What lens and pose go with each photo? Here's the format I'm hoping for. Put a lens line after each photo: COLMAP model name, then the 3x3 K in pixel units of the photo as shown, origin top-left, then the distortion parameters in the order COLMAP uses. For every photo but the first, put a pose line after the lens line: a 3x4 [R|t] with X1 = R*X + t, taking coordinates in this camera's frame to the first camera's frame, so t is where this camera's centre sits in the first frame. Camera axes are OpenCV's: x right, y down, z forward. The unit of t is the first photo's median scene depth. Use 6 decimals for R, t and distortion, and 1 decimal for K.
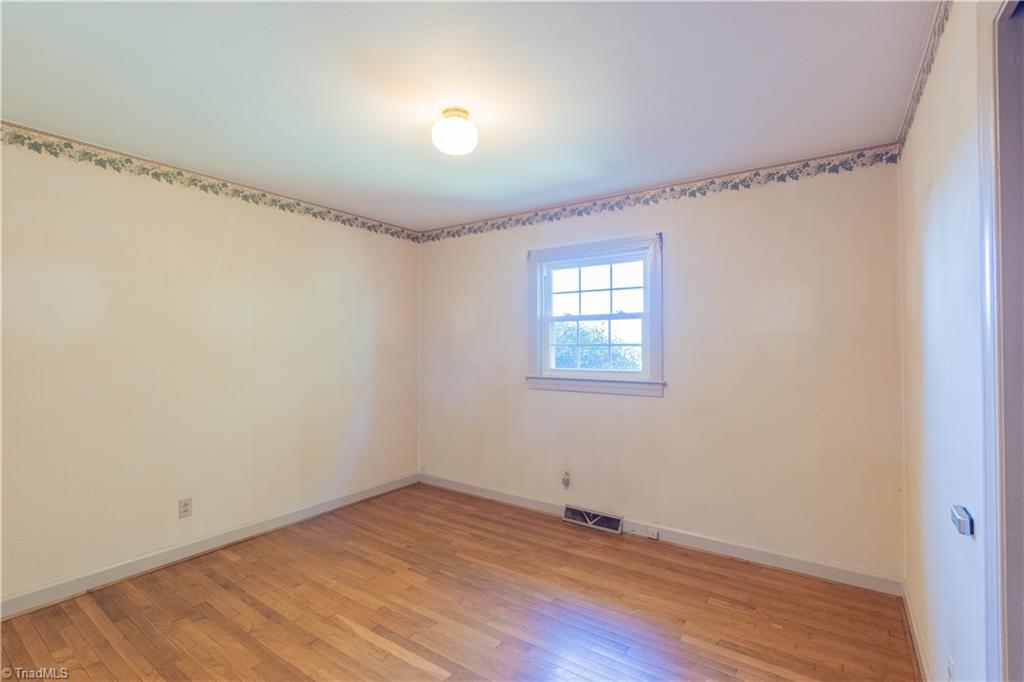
lens RADIAL K [[468.0, 0, 509.1], [0, 468.0, 339.2], [0, 0, 1]] dist [-0.004527, 0.001022]
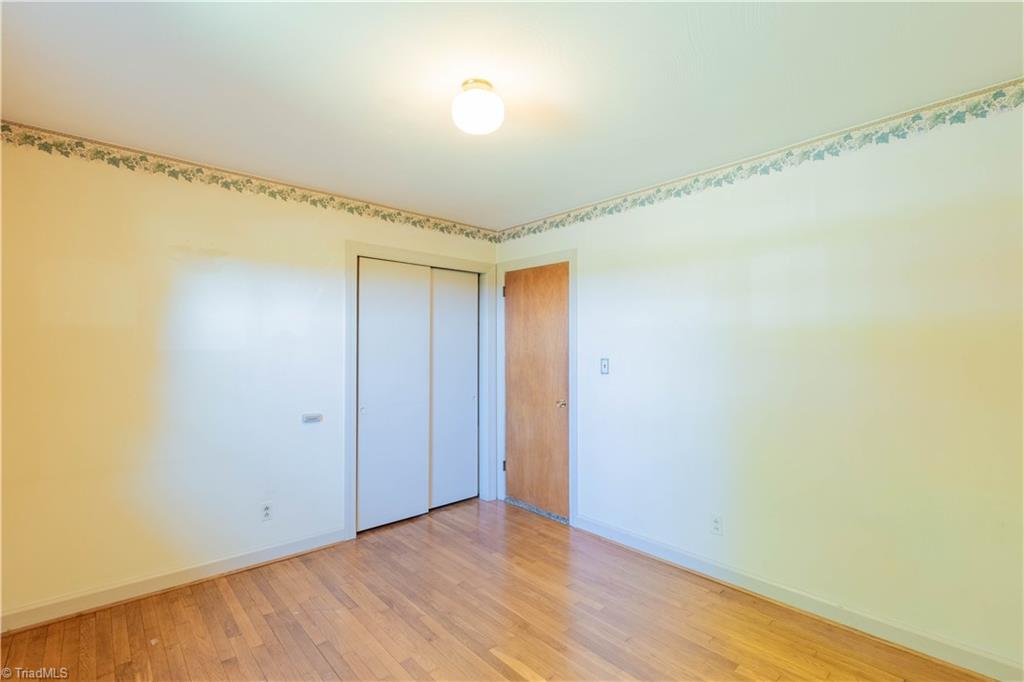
lens RADIAL K [[468.0, 0, 529.2], [0, 468.0, 346.4], [0, 0, 1]] dist [-0.004527, 0.001022]
pose [[0.974598, 0.004825, -0.223910, 0.118906], [-0.005692, 0.999979, -0.003228, -0.000430], [0.223890, 0.004420, 0.974604, 0.181848]]
